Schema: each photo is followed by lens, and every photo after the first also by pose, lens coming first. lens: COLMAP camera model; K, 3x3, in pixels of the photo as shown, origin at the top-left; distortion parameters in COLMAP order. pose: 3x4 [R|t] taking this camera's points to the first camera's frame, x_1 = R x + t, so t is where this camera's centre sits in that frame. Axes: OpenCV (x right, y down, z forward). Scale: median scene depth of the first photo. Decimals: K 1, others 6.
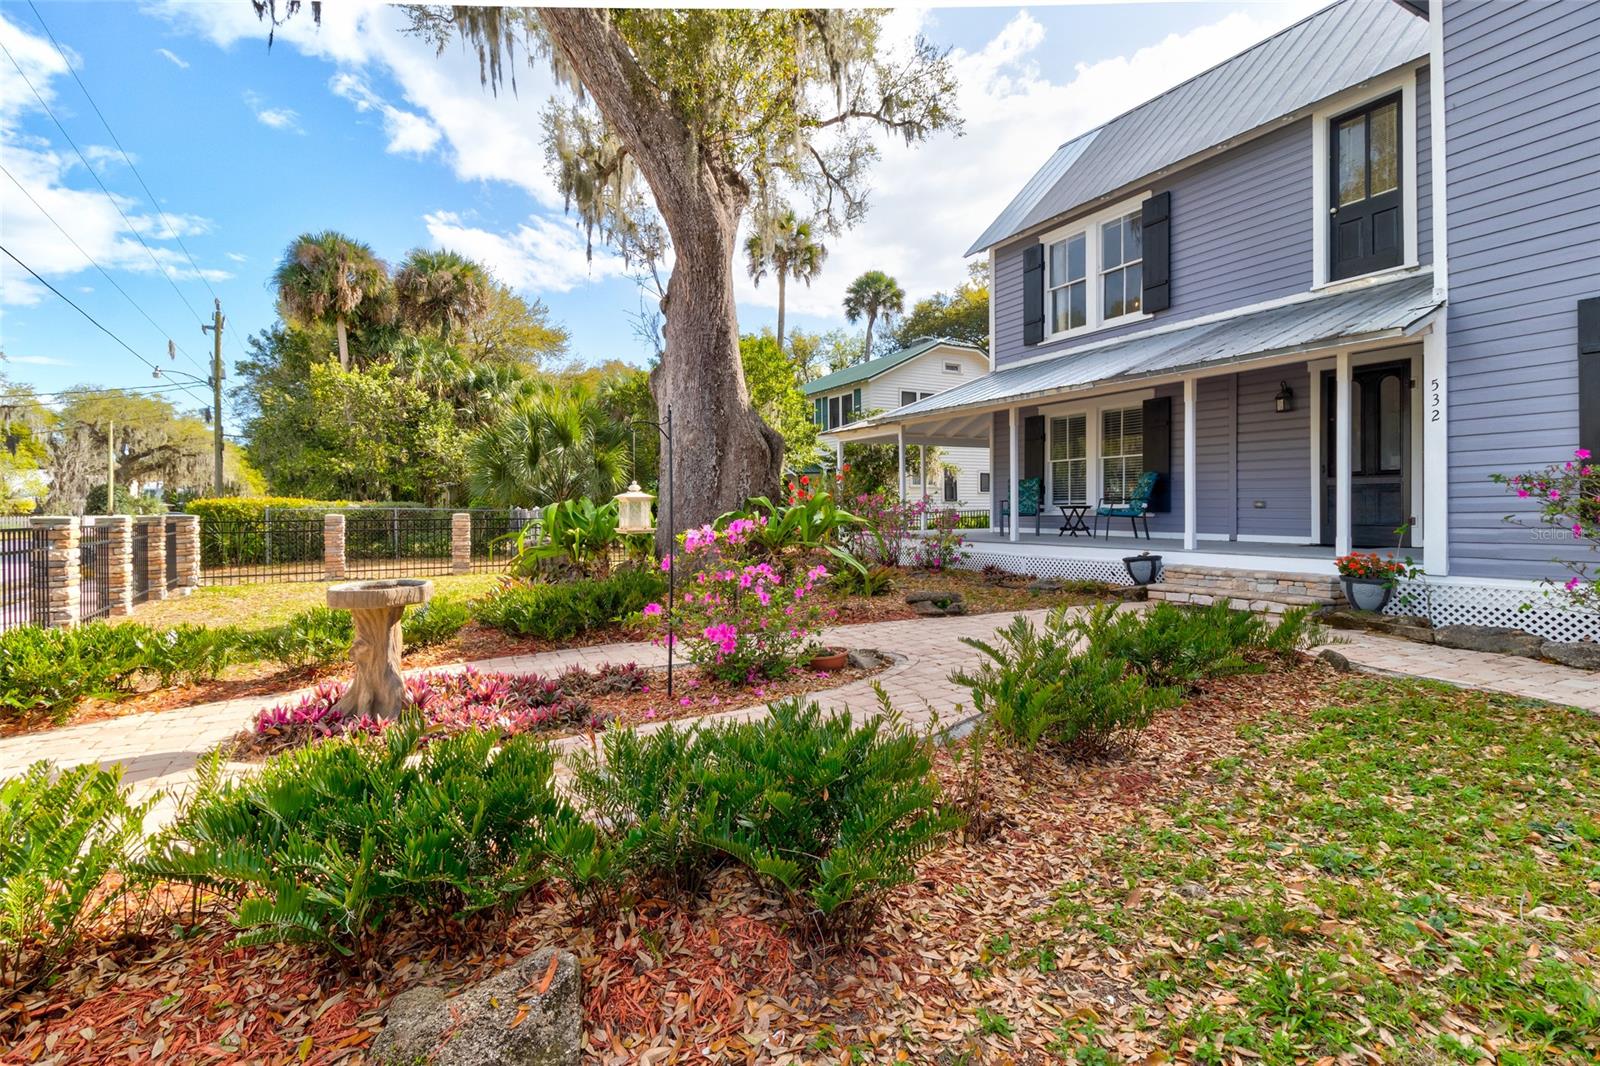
lens RADIAL K [[749.3, 0, 798.3], [0, 749.3, 514.5], [0, 0, 1]] dist [0.038222, 0.000094]
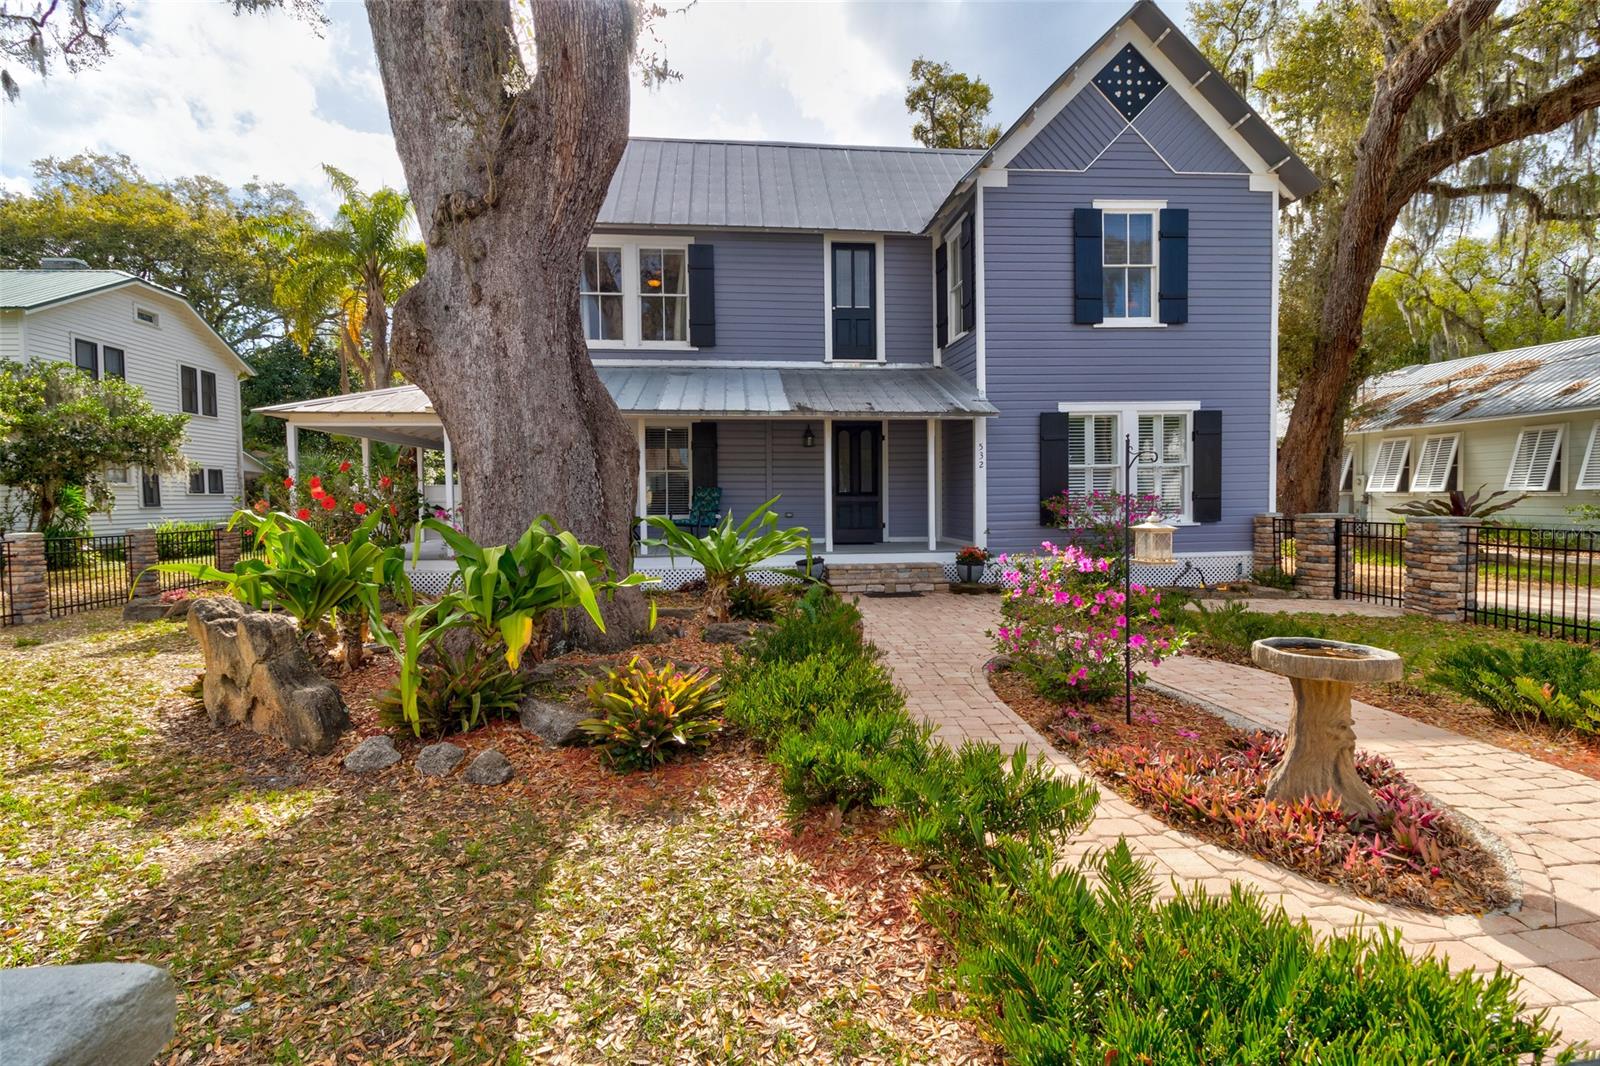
lens RADIAL K [[768.9, 0, 800.0], [0, 768.9, 533.0], [0, 0, 1]] dist [0.001362, -0.000959]
pose [[0.398366, -0.027979, 0.916800, -0.450488], [0.012893, 0.999607, 0.024904, -0.011647], [-0.917136, 0.001899, 0.398570, 0.339713]]
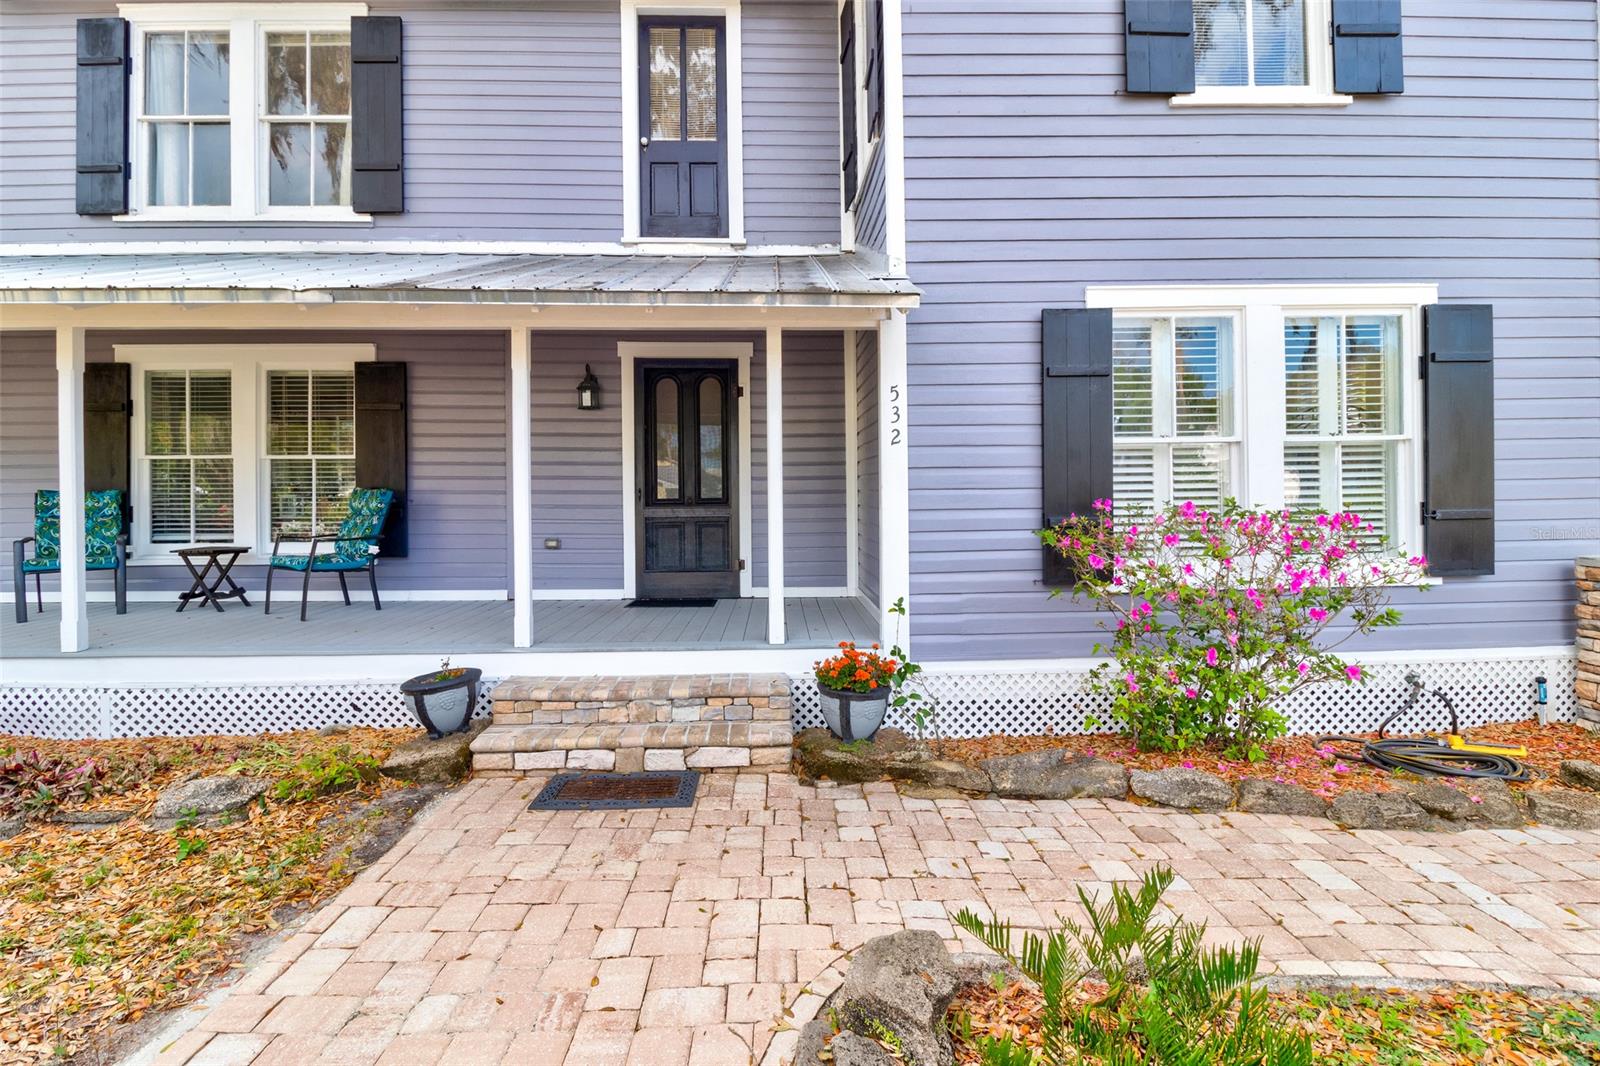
lens RADIAL K [[763.2, 0, 798.9], [0, 763.2, 511.1], [0, 0, 1]] dist [0.003079, -0.013924]
pose [[0.459185, -0.007221, 0.888311, 0.082989], [0.010486, 0.999941, 0.002708, -0.031194], [-0.888279, 0.008071, 0.459234, 0.374322]]
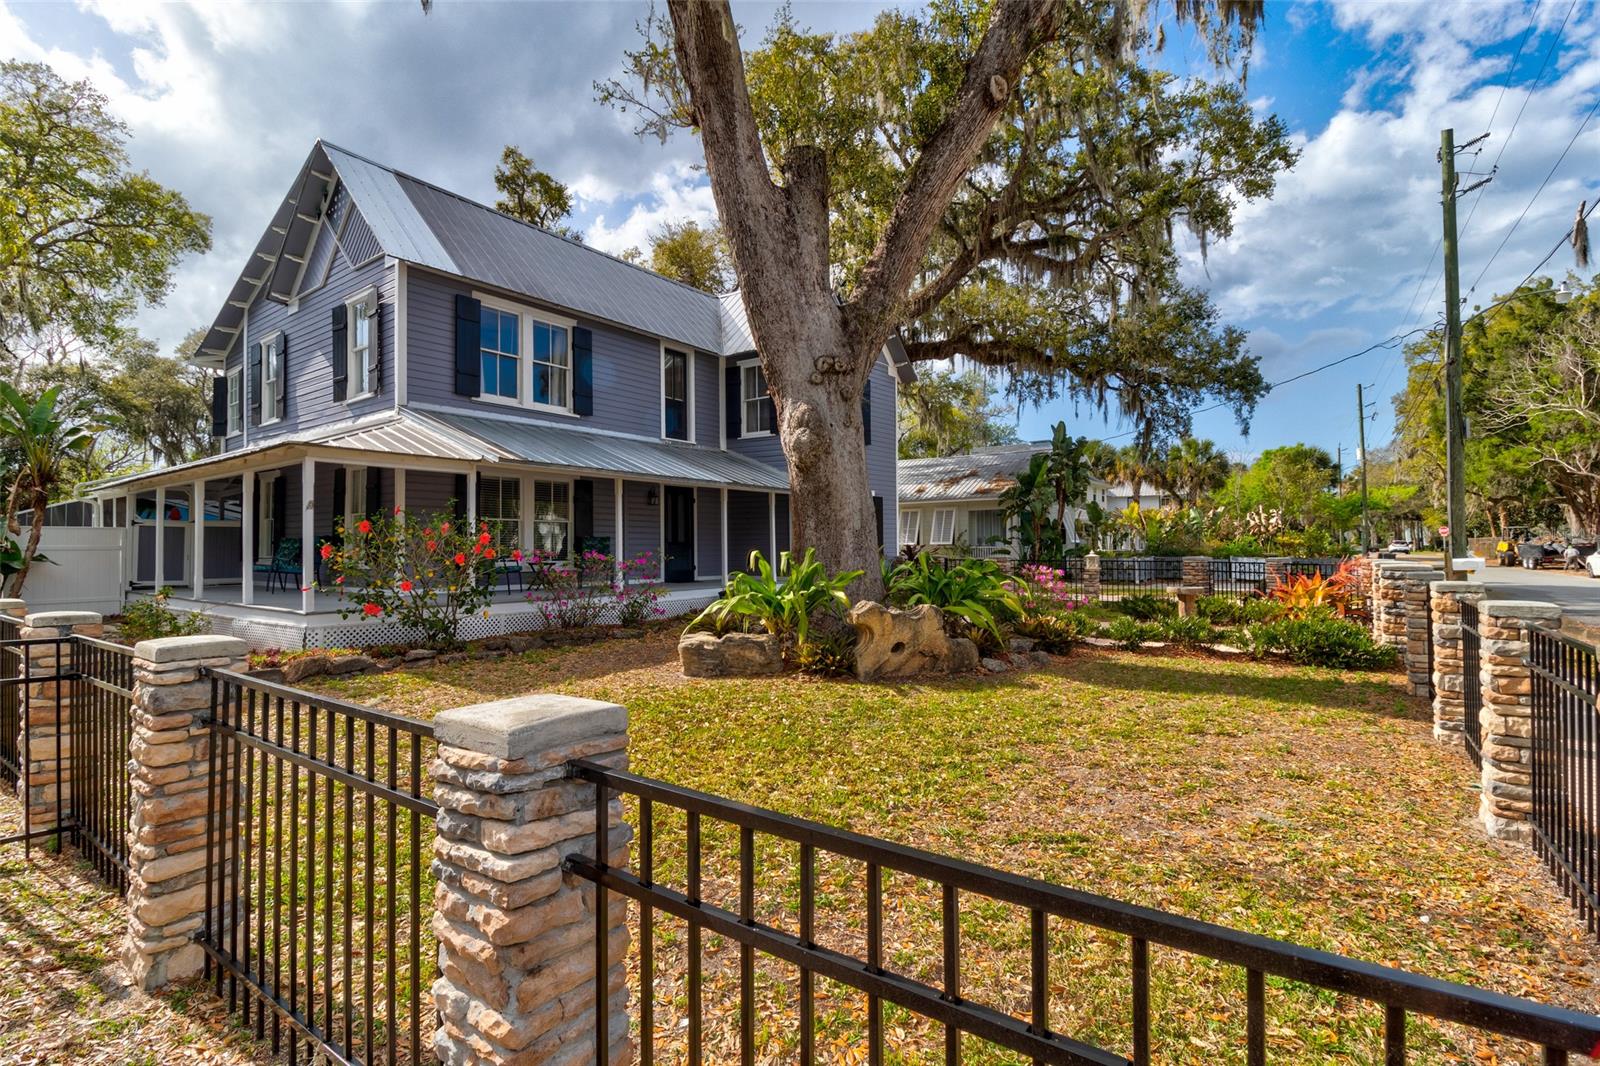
lens RADIAL K [[749.4, 0, 793.7], [0, 749.4, 527.2], [0, 0, 1]] dist [0.001662, -0.013842]
pose [[-0.401441, 0.035771, 0.915186, -0.723538], [0.015307, 0.999359, -0.032347, -0.020090], [-0.915757, 0.001024, -0.401731, 0.997320]]
